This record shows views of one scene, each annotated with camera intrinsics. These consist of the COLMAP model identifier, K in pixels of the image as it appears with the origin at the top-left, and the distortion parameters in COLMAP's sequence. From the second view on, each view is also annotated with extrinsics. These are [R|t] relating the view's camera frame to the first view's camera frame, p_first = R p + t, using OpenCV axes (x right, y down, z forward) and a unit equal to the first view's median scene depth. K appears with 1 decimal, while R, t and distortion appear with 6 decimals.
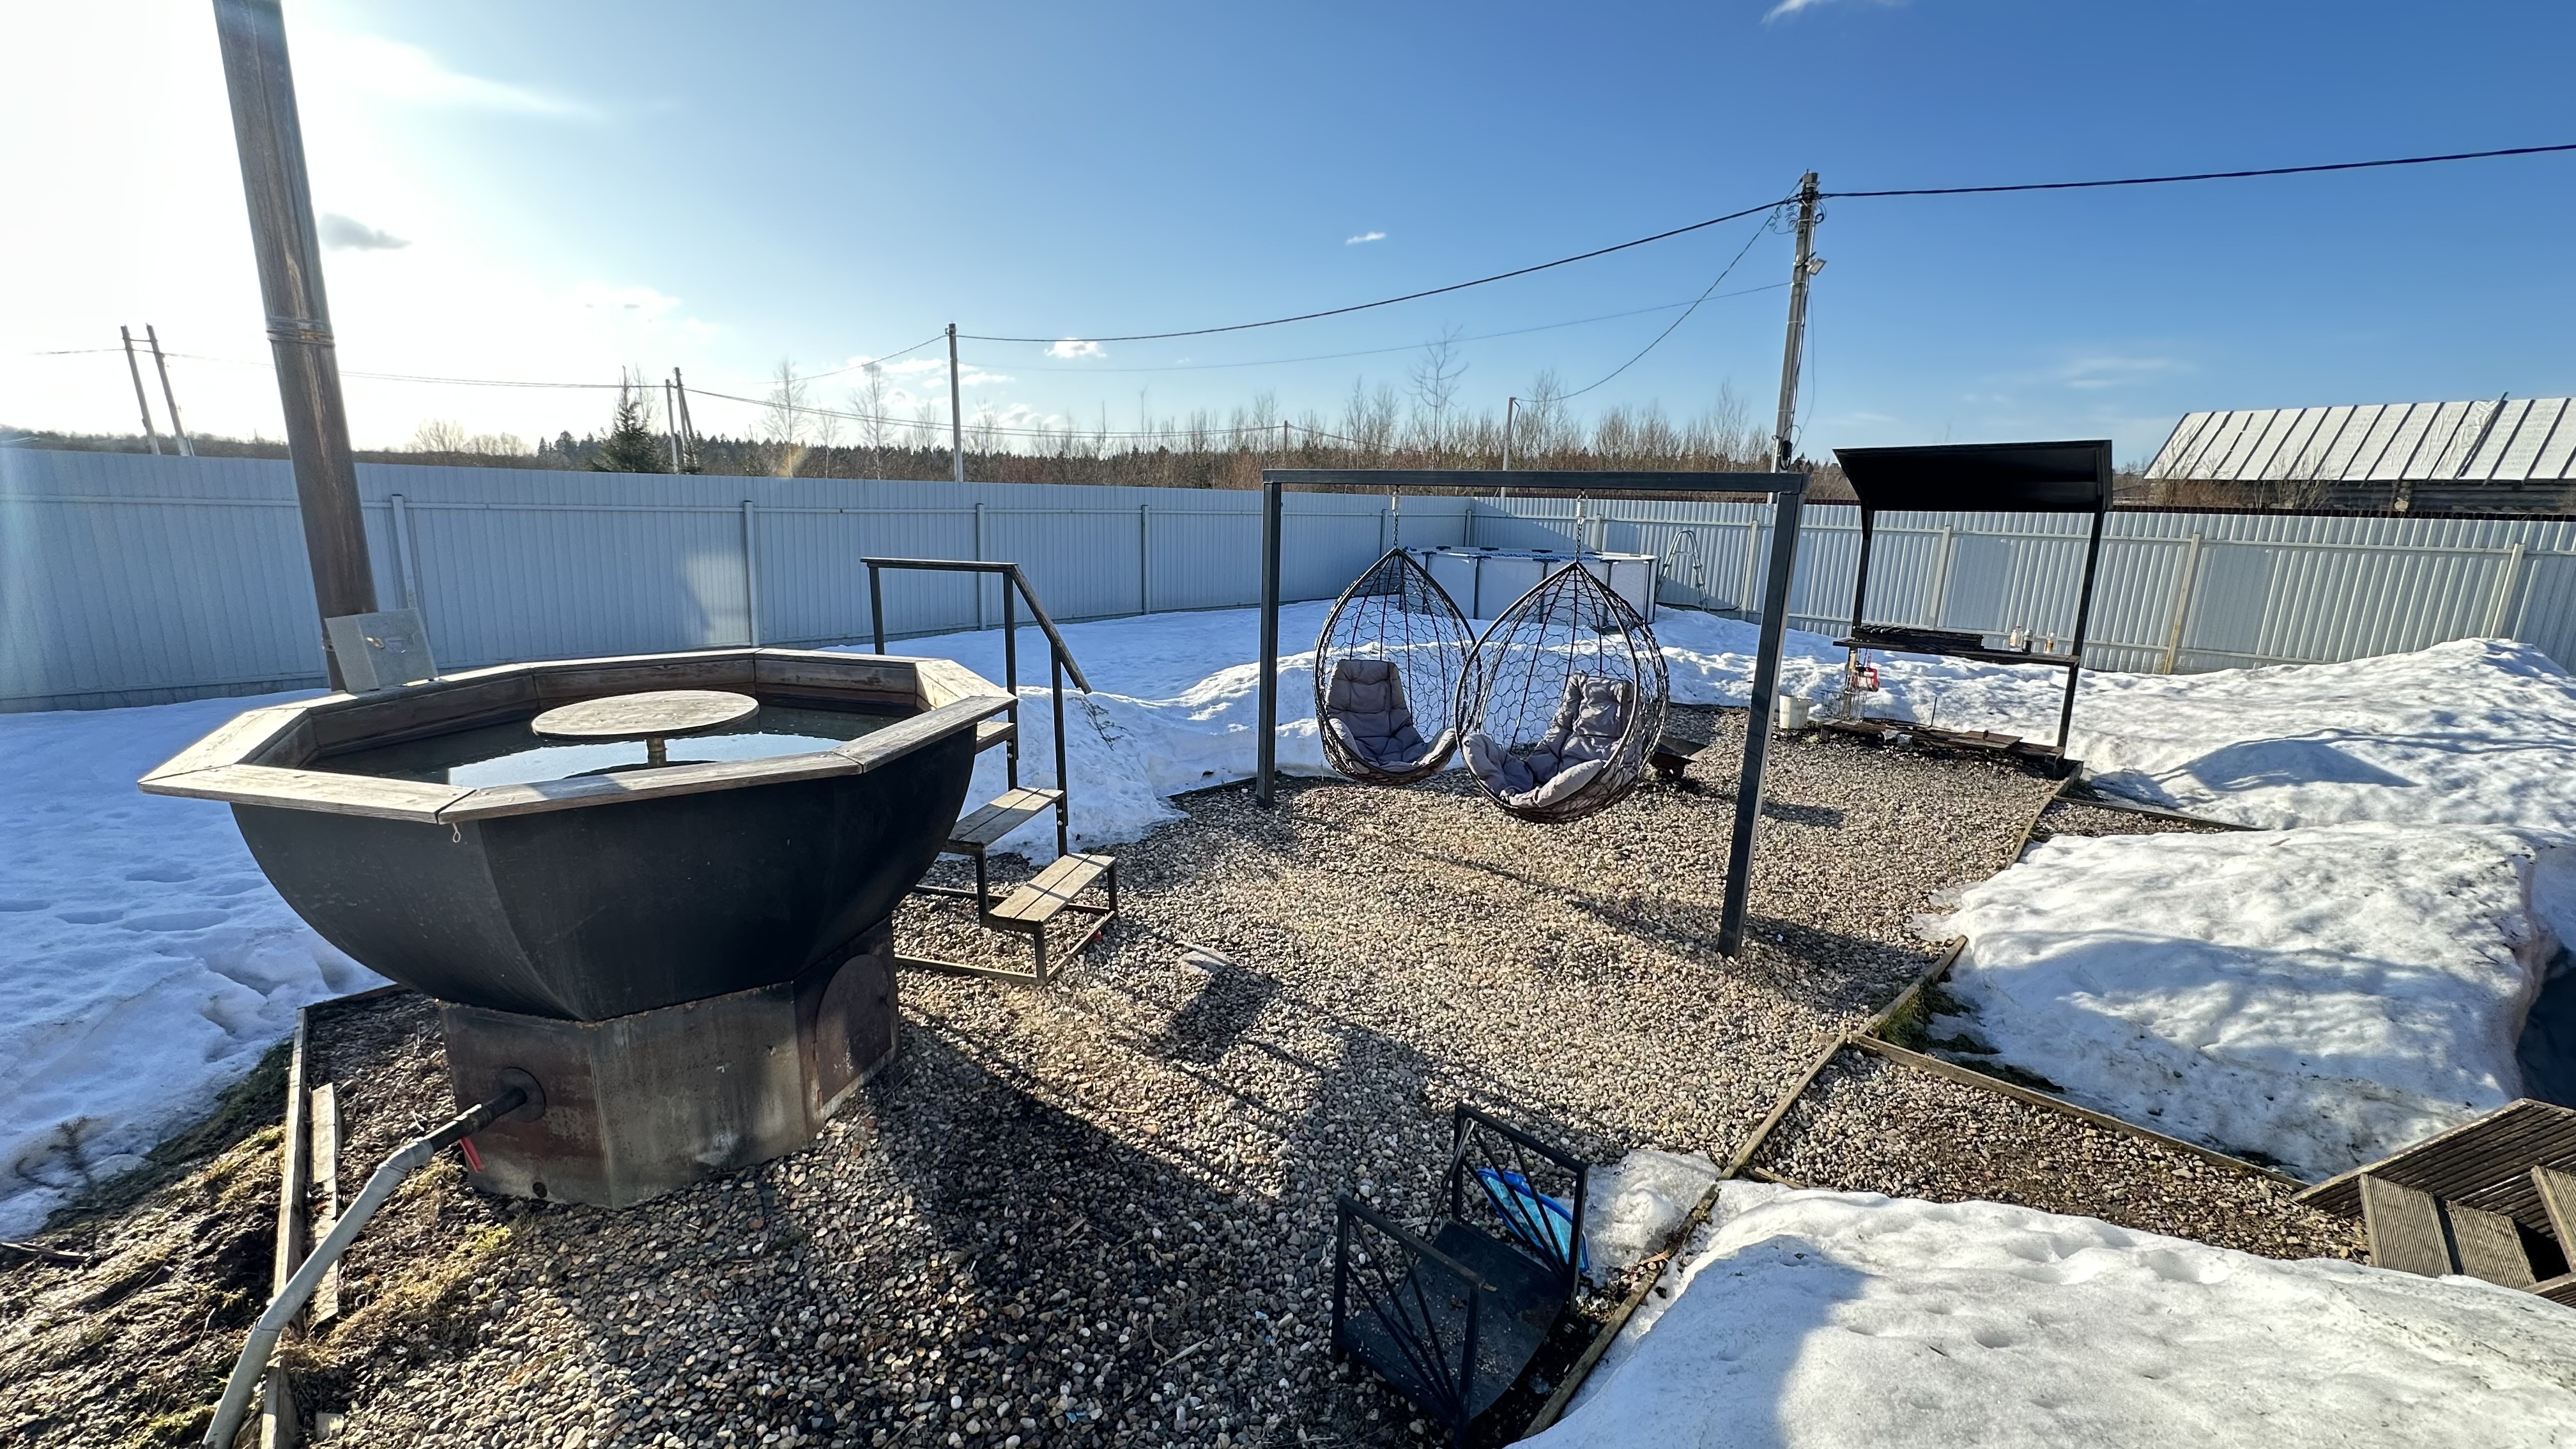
lens RADIAL K [[1028.7, 0, 1289.9], [0, 1028.7, 727.5], [0, 0, 1]] dist [-0.004676, 0.000792]
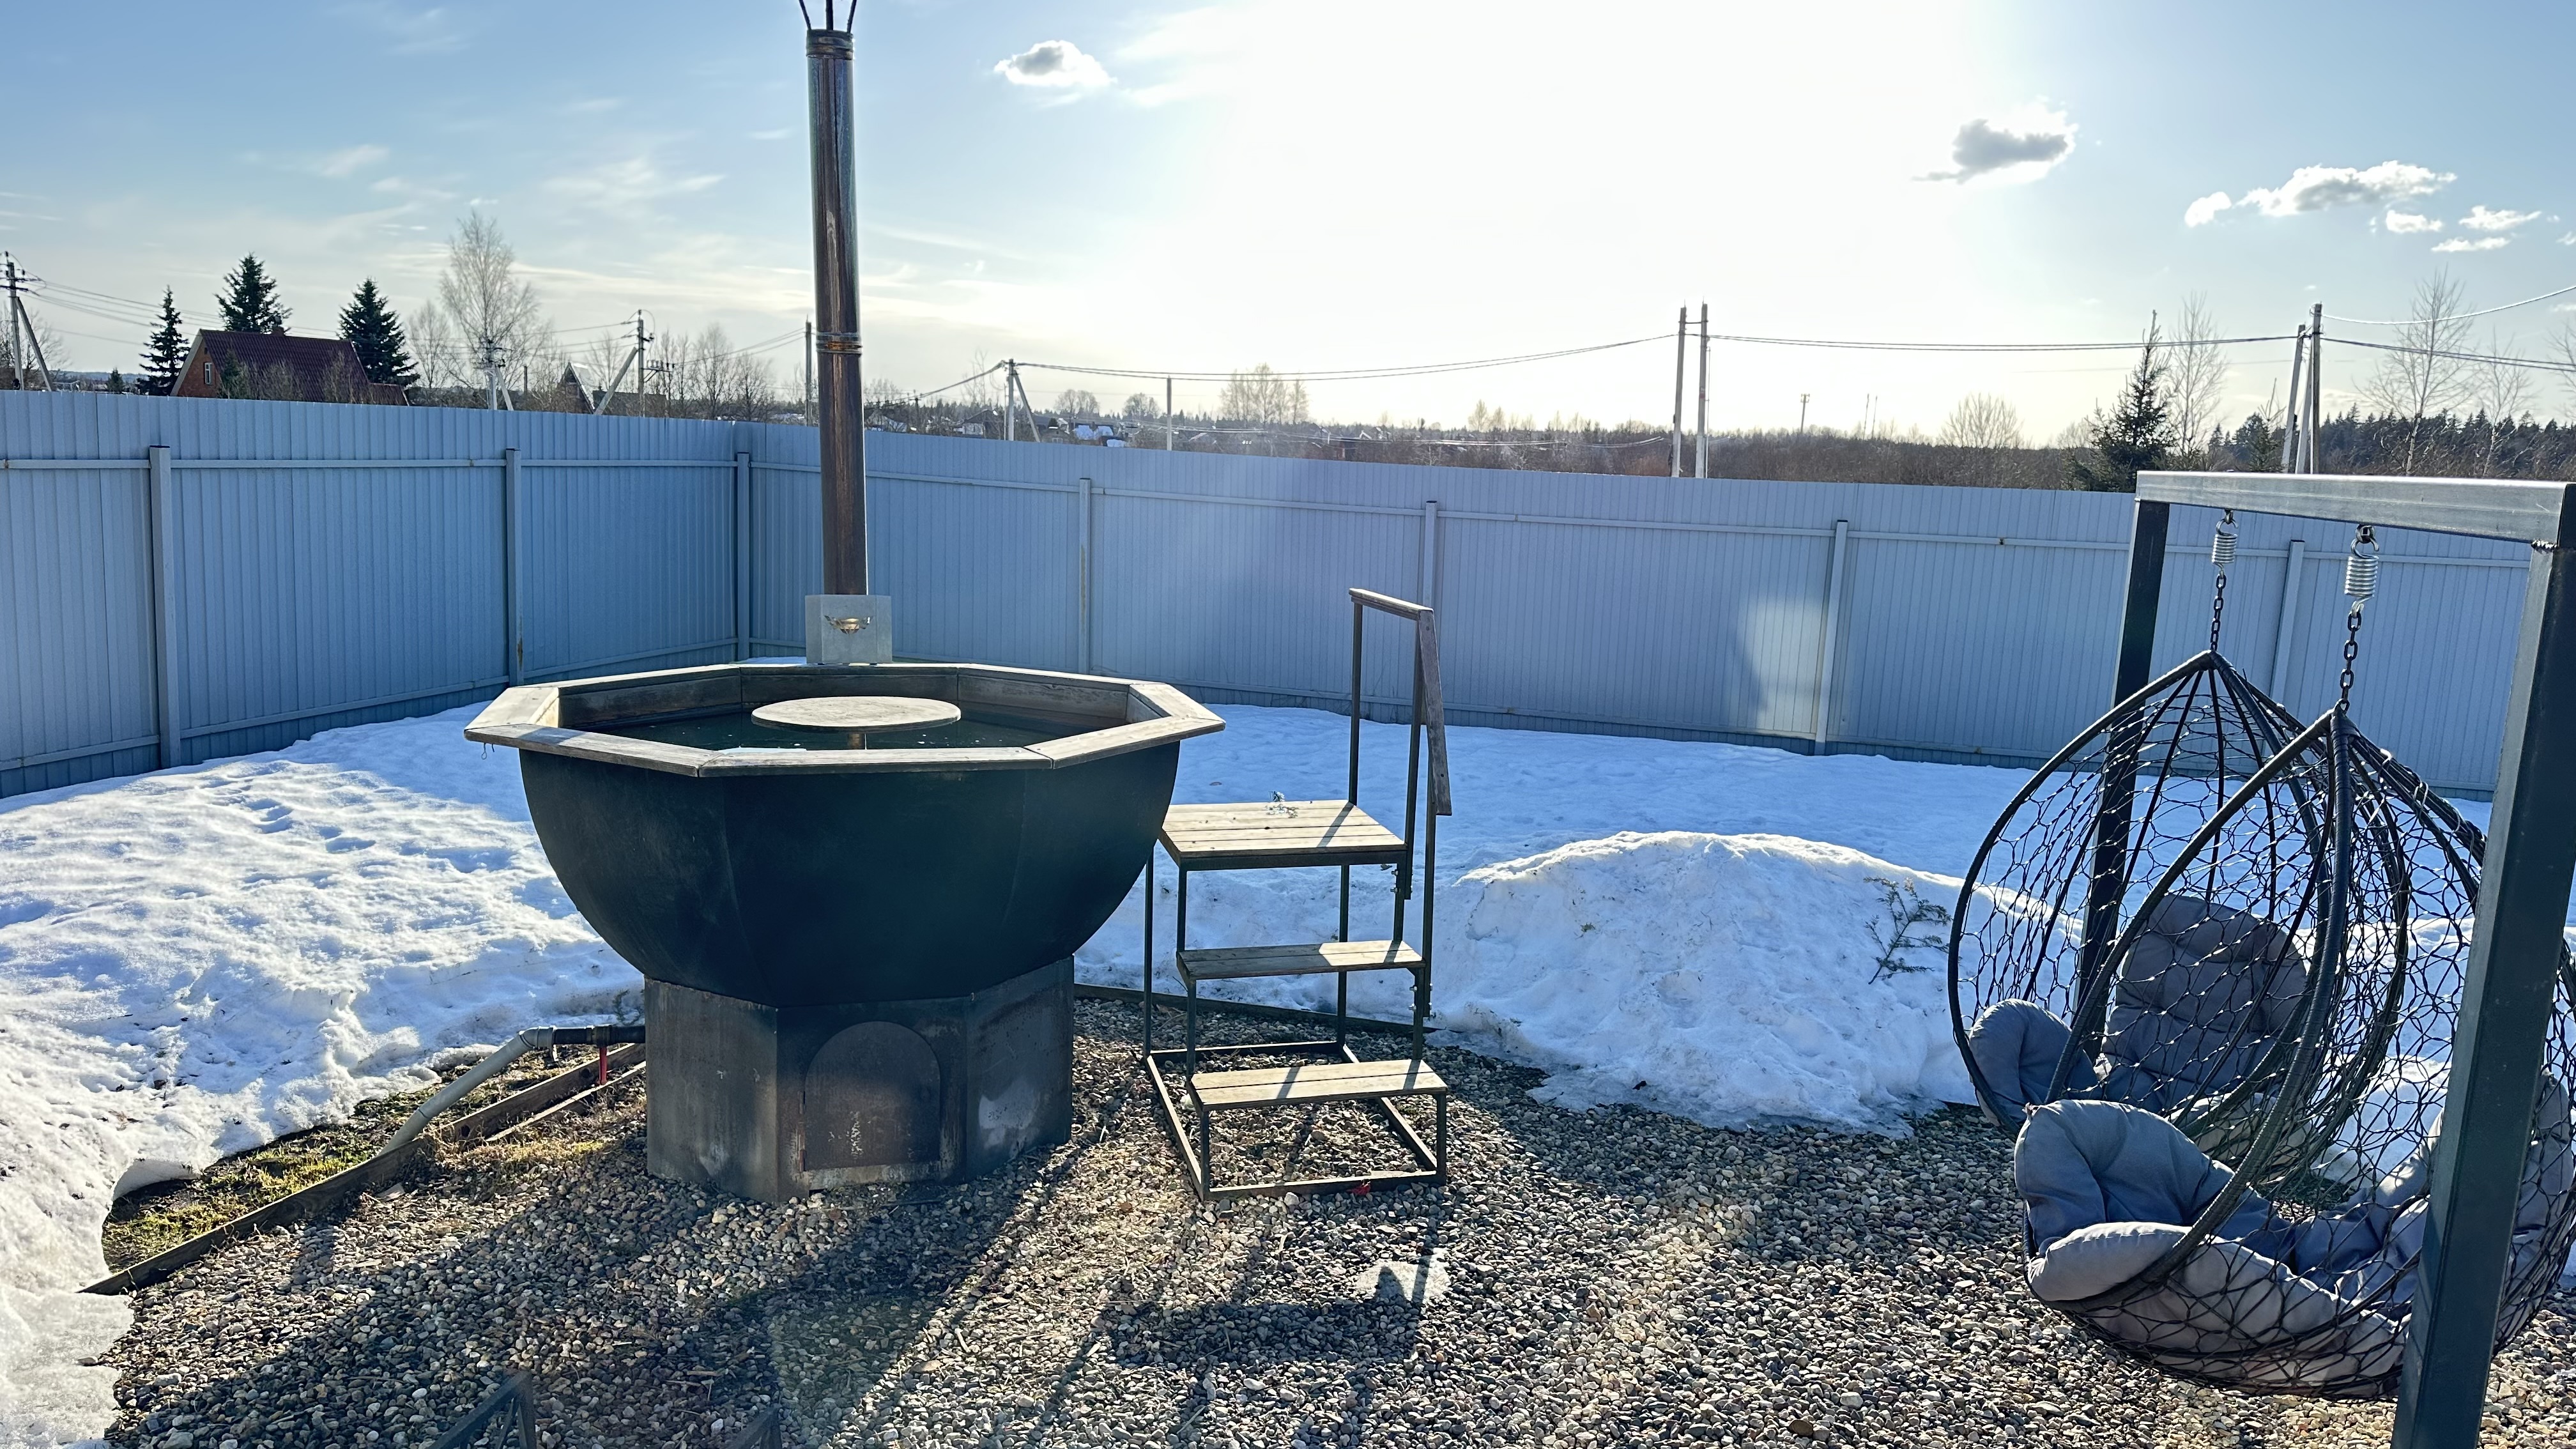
lens RADIAL K [[1798.3, 0, 1270.6], [0, 1798.3, 732.7], [0, 0, 1]] dist [0.024828, -0.012021]
pose [[0.468686, 0.130073, -0.873736, 0.724062], [-0.221165, 0.974876, 0.026494, -0.087989], [0.855230, 0.180823, 0.485679, 0.367841]]
